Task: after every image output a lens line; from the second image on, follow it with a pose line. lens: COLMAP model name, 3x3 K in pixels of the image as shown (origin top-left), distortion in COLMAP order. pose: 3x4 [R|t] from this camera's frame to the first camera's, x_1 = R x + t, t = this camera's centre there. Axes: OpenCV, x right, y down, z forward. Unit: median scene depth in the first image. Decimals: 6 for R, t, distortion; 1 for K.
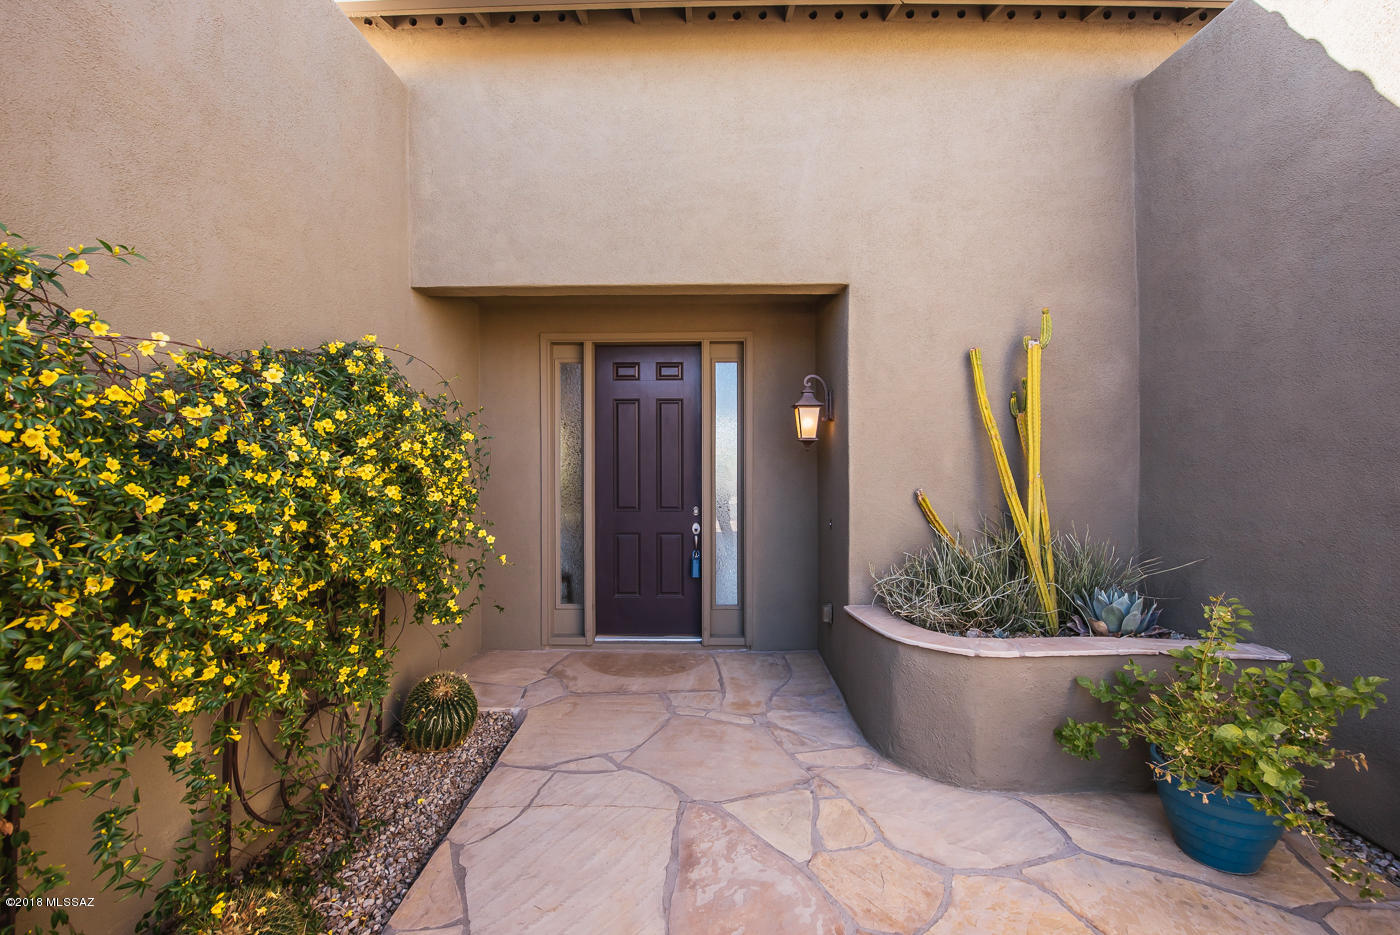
lens RADIAL K [[552.7, 0, 692.0], [0, 552.7, 462.5], [0, 0, 1]] dist [-0.001938, -0.000699]
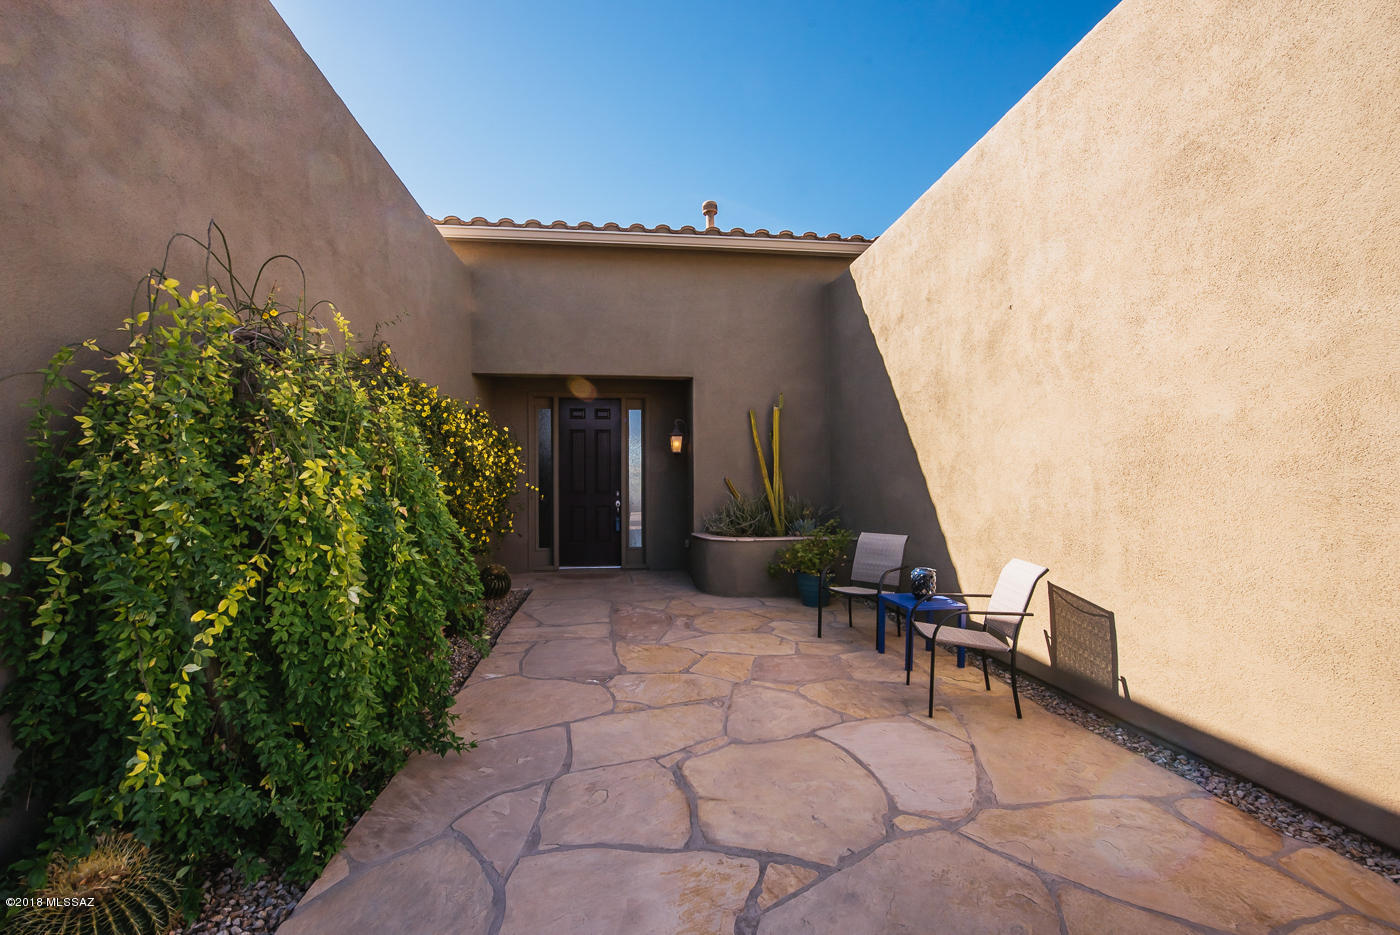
lens RADIAL K [[552.7, 0, 692.0], [0, 552.7, 462.5], [0, 0, 1]] dist [-0.001938, -0.000699]
pose [[0.989327, 0.000379, 0.145713, -0.016106], [0.004514, 0.999437, -0.033248, 0.049826], [-0.145644, 0.033551, 0.988768, -0.797246]]
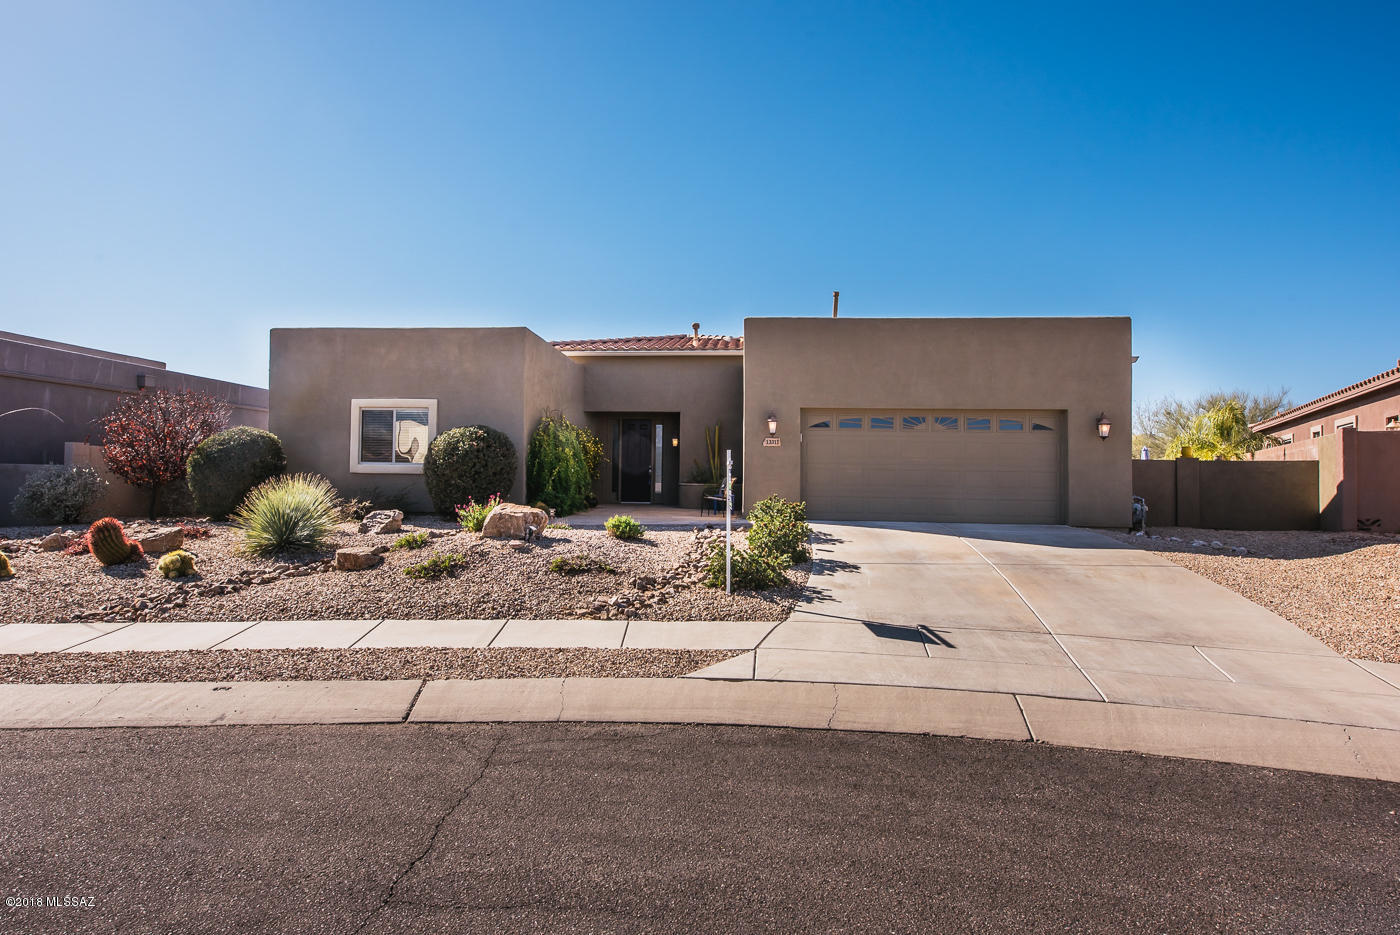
lens RADIAL K [[724.6, 0, 700.0], [0, 724.6, 467.5], [0, 0, 1]] dist [-0.002627, -0.000029]
pose [[0.998916, 0.019850, -0.042101, 0.533823], [-0.020330, 0.999733, -0.011026, 0.147720], [0.041871, 0.011870, 0.999053, -3.728890]]
